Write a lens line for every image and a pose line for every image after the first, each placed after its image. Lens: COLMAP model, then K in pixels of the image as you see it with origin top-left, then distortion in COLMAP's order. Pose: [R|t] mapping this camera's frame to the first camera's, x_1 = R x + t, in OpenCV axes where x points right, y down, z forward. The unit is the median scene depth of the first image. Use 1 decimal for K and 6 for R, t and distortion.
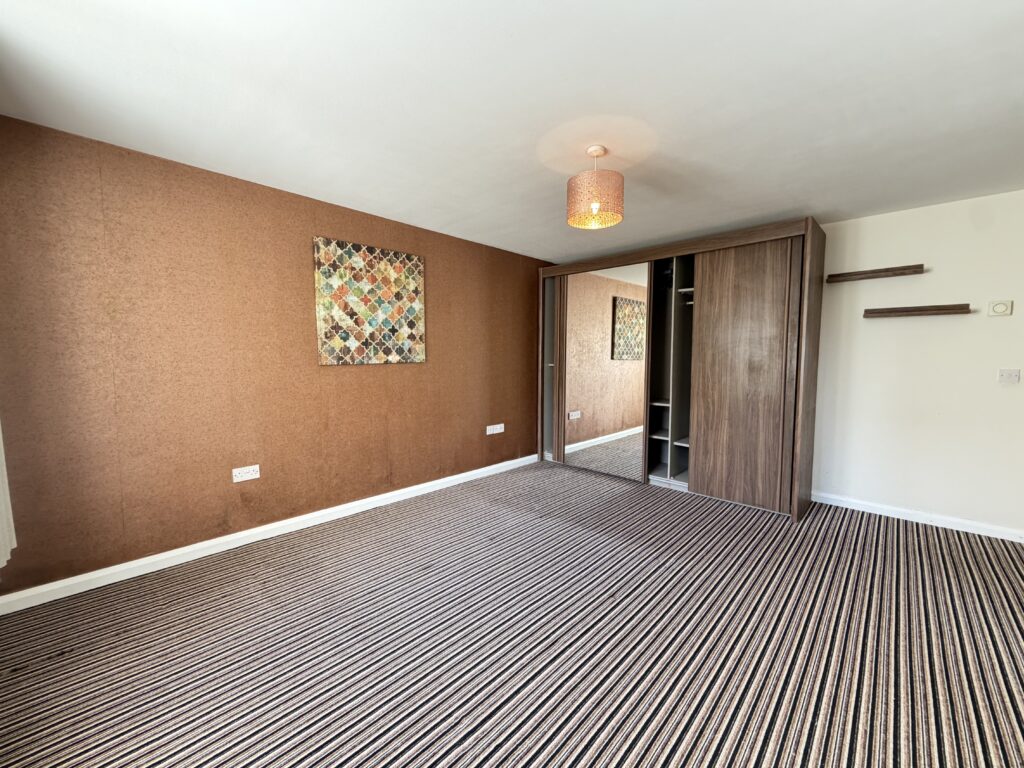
lens RADIAL K [[408.0, 0, 510.1], [0, 408.0, 384.1], [0, 0, 1]] dist [0.000448, -0.000190]
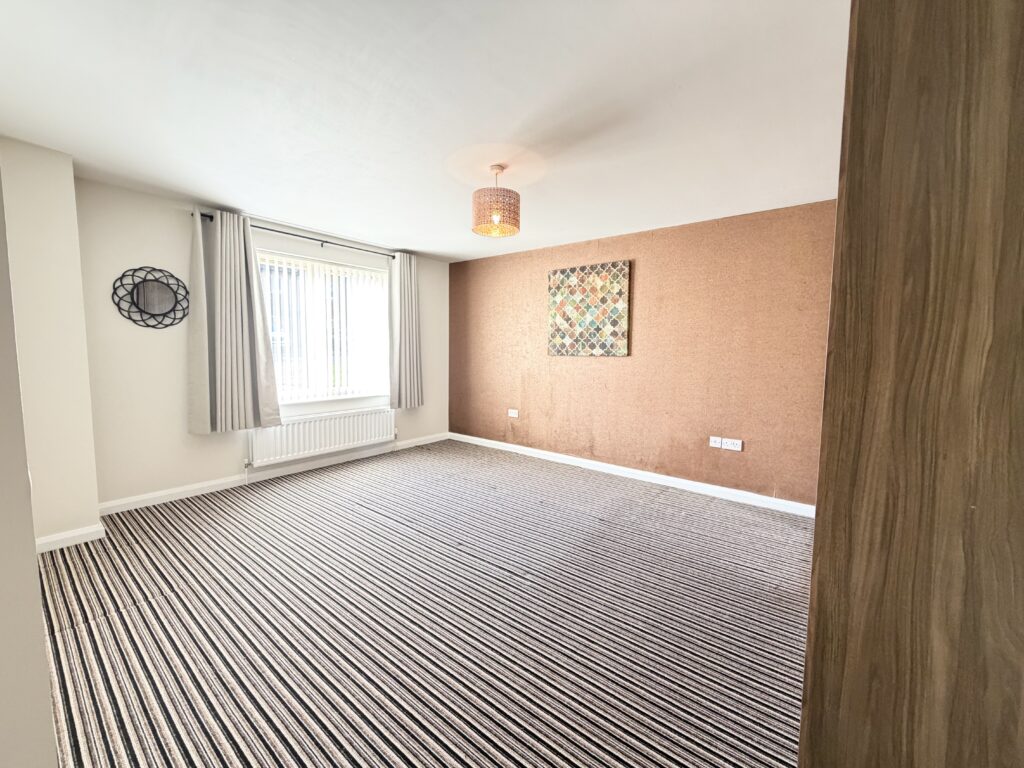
lens RADIAL K [[408.0, 0, 510.1], [0, 408.0, 384.1], [0, 0, 1]] dist [0.000448, -0.000190]
pose [[0.093044, 0.081239, -0.992342, 0.922005], [-0.089546, 0.993310, 0.072922, -0.034233], [0.991627, 0.082075, 0.099696, 0.637499]]
